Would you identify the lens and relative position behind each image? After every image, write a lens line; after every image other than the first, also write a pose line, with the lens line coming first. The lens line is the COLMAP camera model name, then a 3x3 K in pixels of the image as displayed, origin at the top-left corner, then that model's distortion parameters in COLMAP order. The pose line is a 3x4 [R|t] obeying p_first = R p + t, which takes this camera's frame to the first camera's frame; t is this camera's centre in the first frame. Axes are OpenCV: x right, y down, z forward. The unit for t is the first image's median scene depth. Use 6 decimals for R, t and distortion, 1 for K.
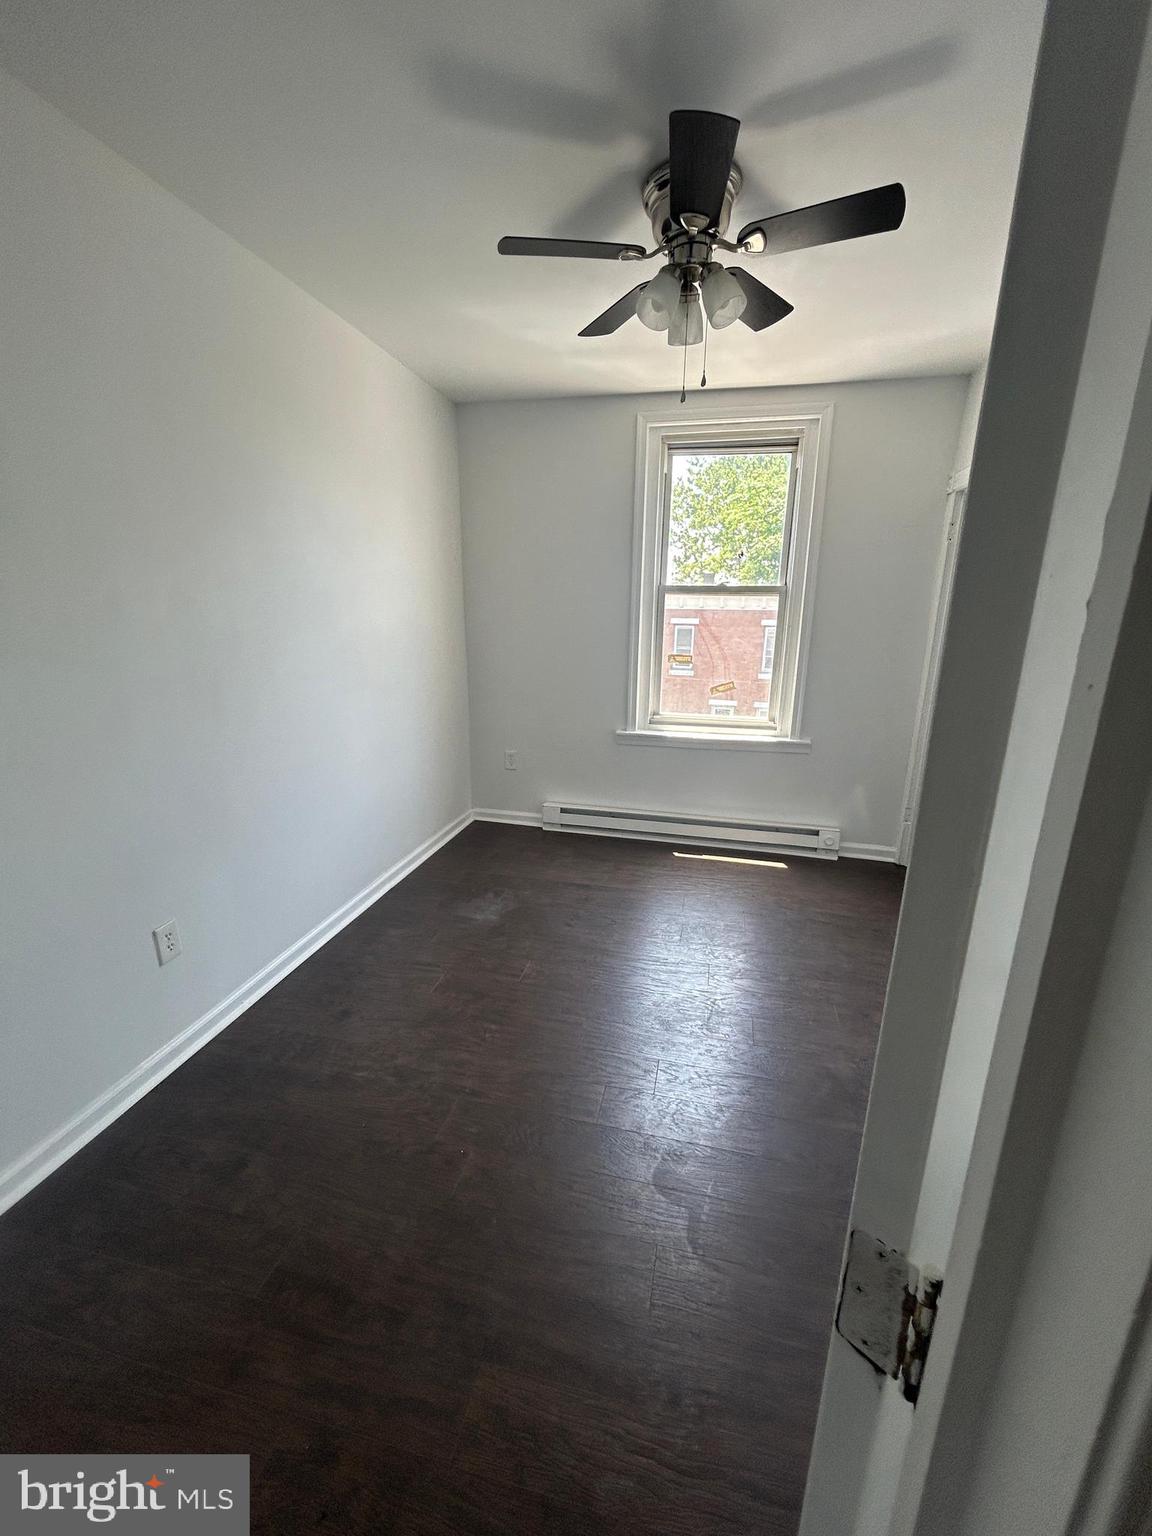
lens RADIAL K [[617.5, 0, 583.7], [0, 617.5, 774.6], [0, 0, 1]] dist [-0.005935, 0.001380]
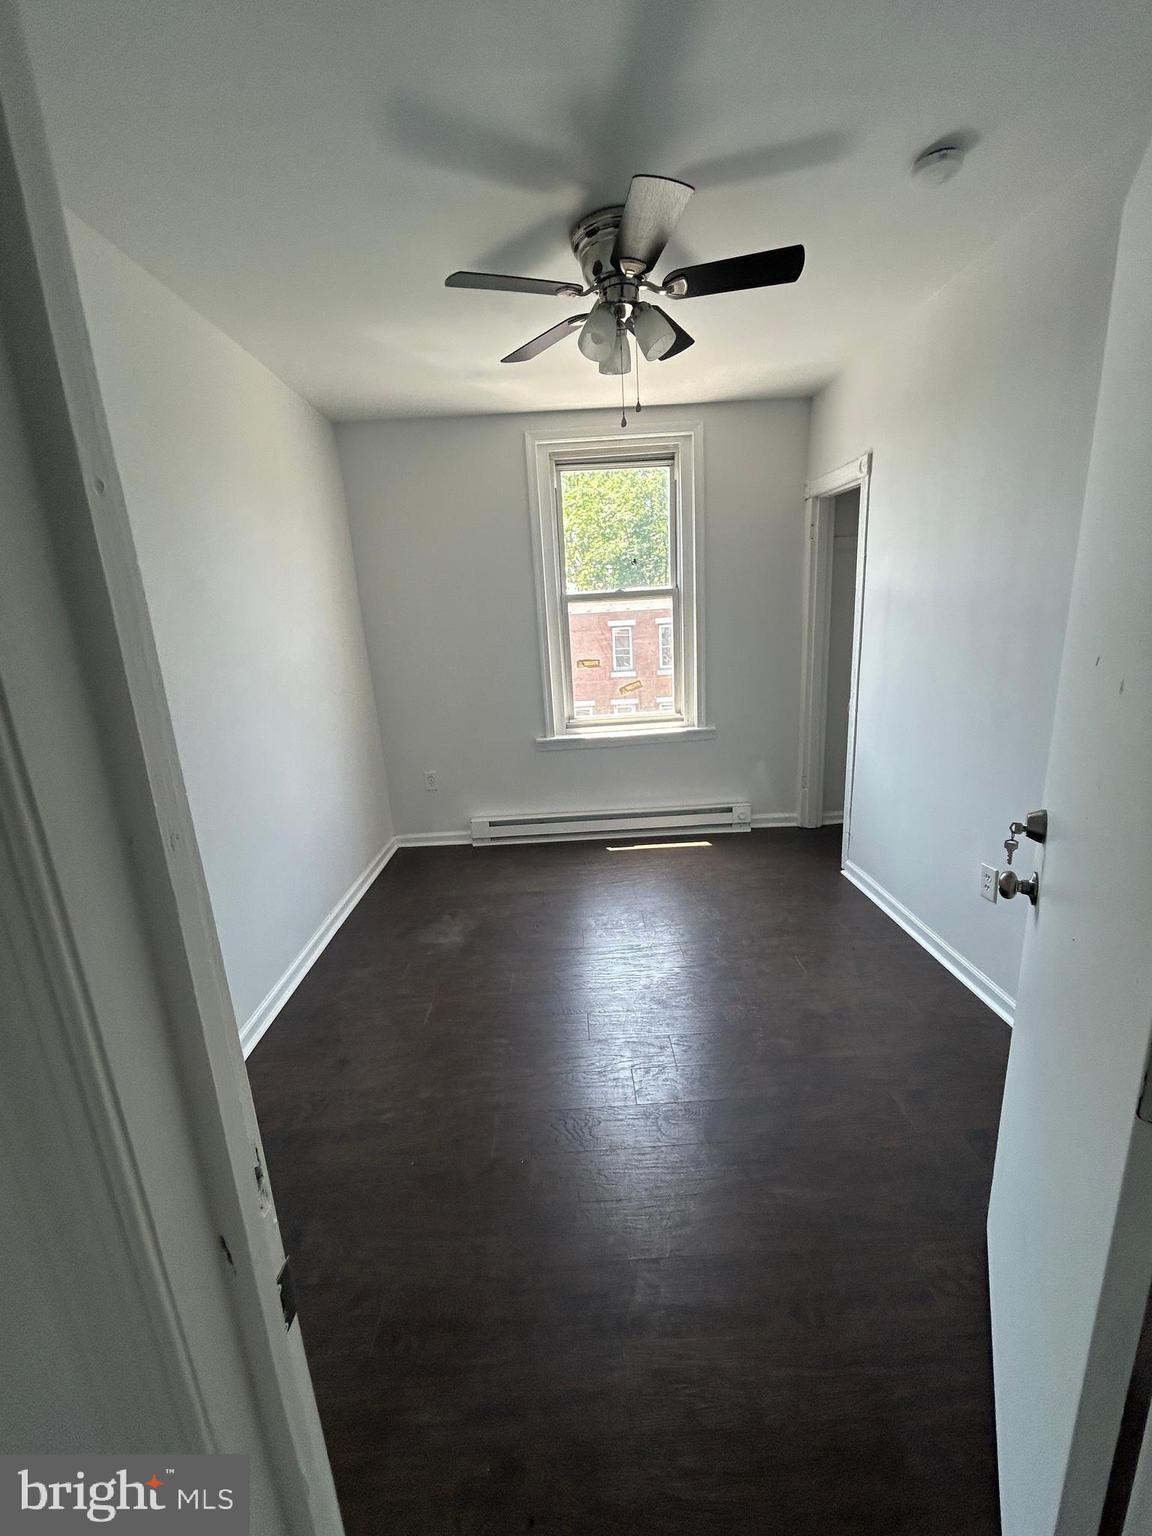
lens RADIAL K [[617.5, 0, 582.3], [0, 617.5, 773.8], [0, 0, 1]] dist [-0.005935, 0.001380]
pose [[0.967261, -0.129396, 0.218319, -0.112645], [0.132718, 0.991154, -0.000555, -0.003182], [-0.216316, 0.029512, 0.975877, -0.013826]]
